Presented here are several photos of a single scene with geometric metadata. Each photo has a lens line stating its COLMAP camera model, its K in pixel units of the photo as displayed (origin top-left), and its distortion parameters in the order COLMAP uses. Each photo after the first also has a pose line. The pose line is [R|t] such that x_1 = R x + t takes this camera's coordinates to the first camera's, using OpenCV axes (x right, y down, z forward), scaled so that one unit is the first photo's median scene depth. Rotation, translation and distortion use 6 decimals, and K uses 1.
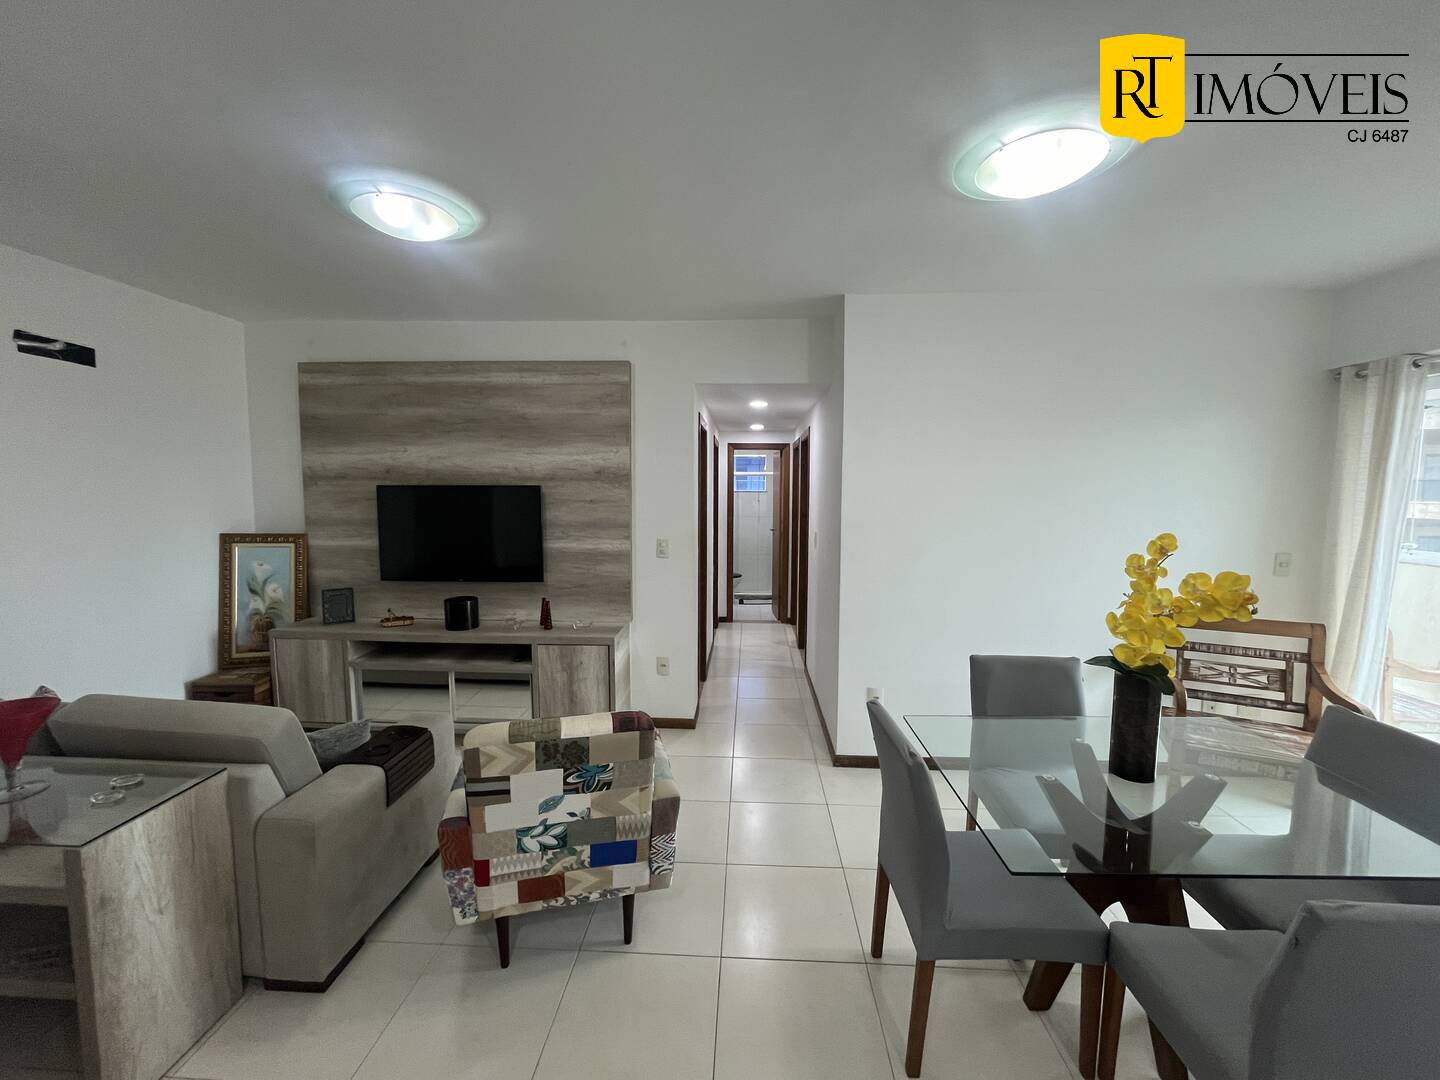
lens RADIAL K [[577.2, 0, 716.7], [0, 577.2, 537.8], [0, 0, 1]] dist [-0.003037, -0.000307]
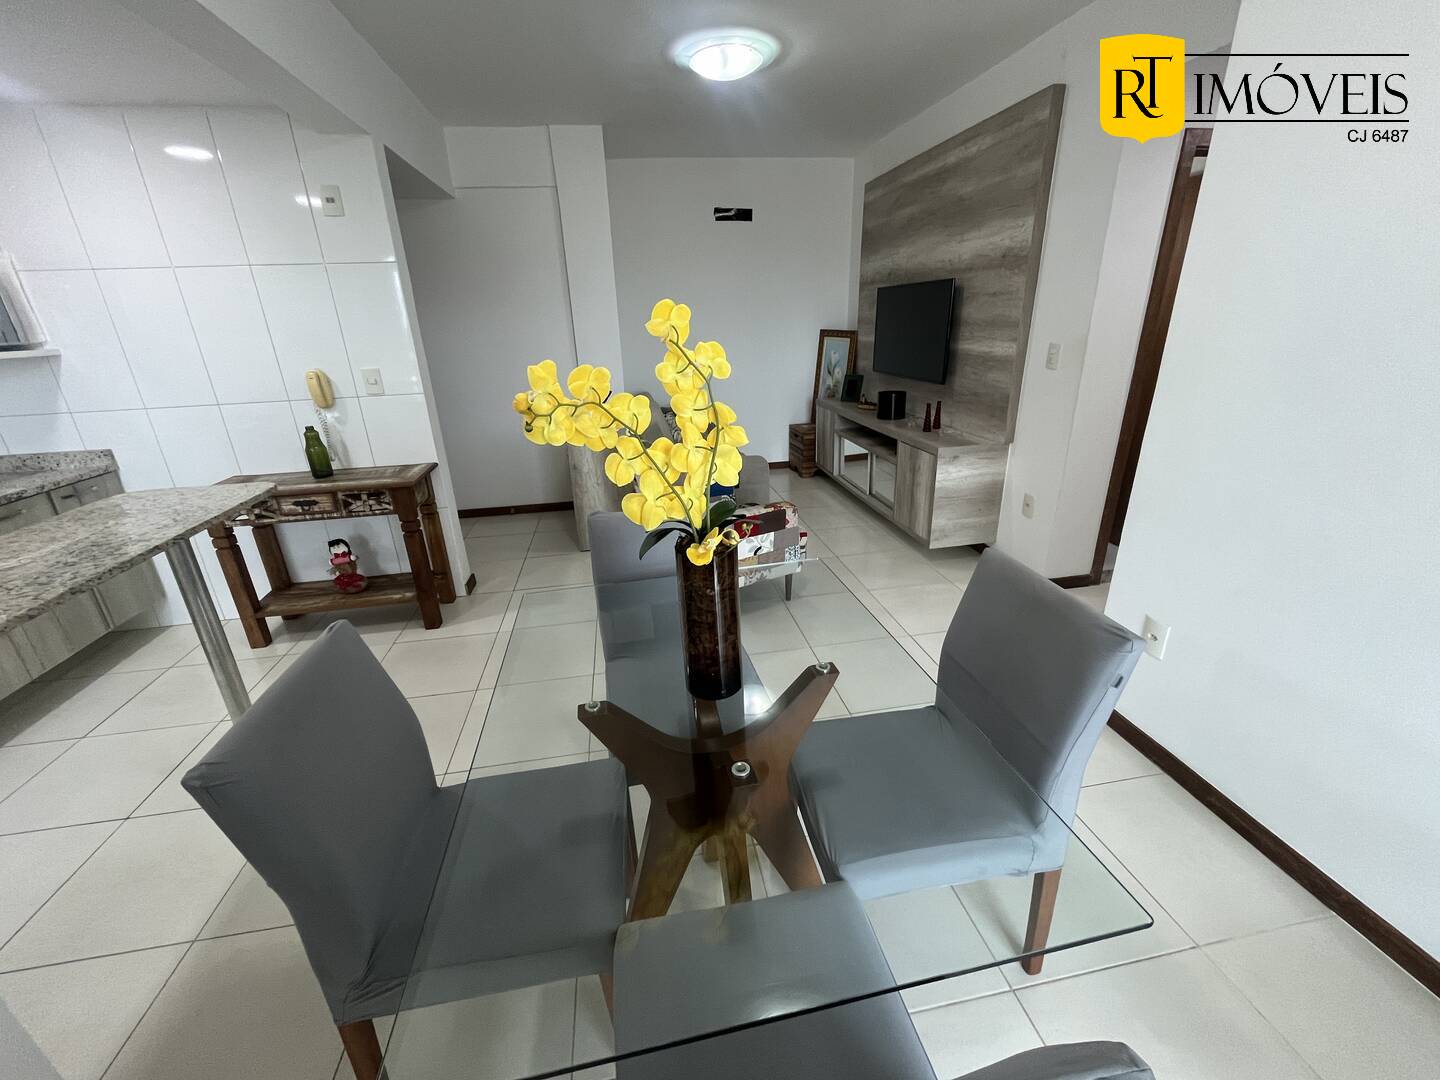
lens RADIAL K [[577.2, 0, 717.3], [0, 577.2, 533.7], [0, 0, 1]] dist [-0.003037, -0.000307]
pose [[0.219763, 0.334385, -0.916456, 0.611750], [-0.047654, 0.941979, 0.332271, 0.007701], [0.974389, -0.029348, 0.222947, 0.404598]]
